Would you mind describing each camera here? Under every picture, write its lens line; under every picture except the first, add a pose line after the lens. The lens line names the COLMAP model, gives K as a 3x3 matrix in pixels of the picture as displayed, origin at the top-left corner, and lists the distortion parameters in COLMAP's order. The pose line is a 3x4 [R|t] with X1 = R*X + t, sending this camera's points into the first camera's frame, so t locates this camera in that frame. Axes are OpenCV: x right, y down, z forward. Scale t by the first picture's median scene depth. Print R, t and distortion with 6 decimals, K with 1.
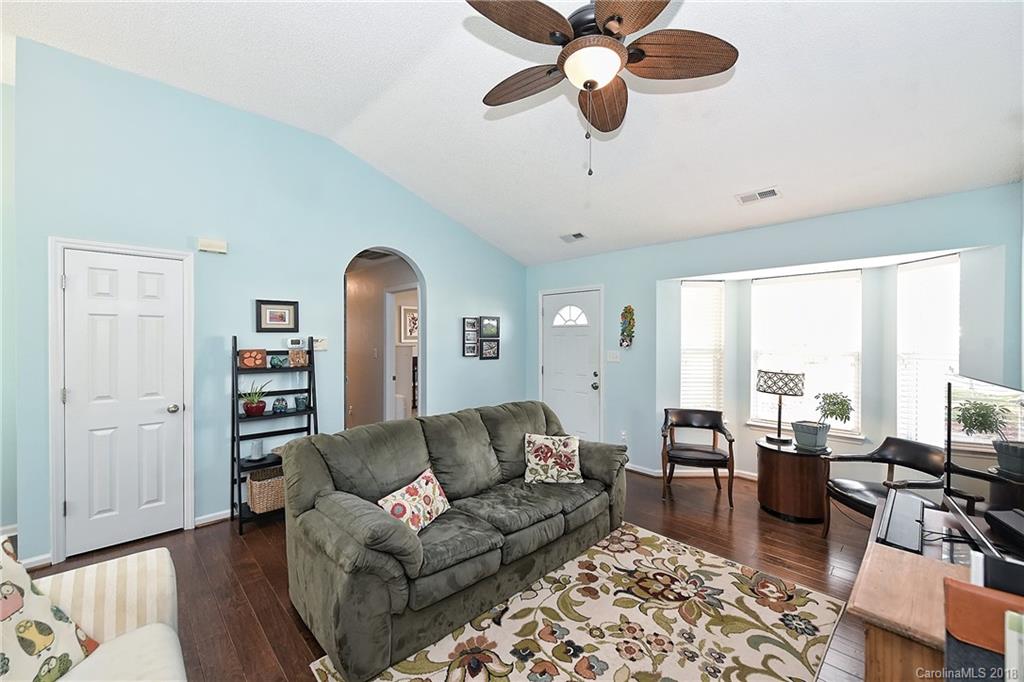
lens RADIAL K [[402.9, 0, 514.9], [0, 402.9, 339.3], [0, 0, 1]] dist [0.000636, -0.000226]
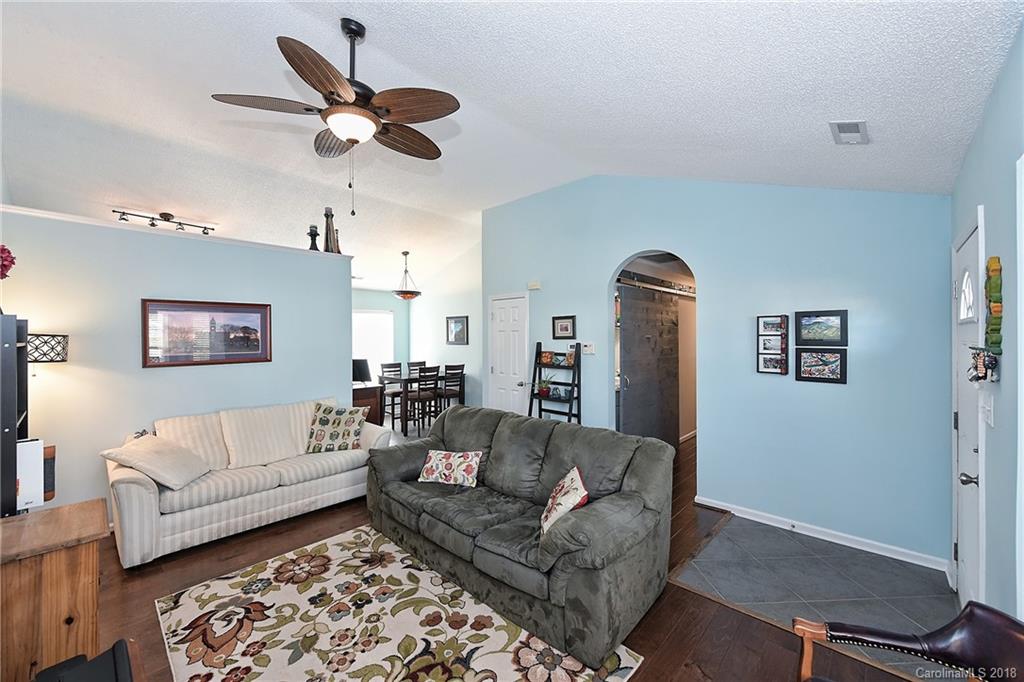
lens RADIAL K [[402.9, 0, 514.9], [0, 402.9, 339.3], [0, 0, 1]] dist [0.000636, -0.000226]
pose [[0.051404, 0.005949, -0.998660, 0.950621], [-0.001648, 0.999981, 0.005872, -0.031204], [0.998677, 0.001344, 0.051413, 0.957017]]
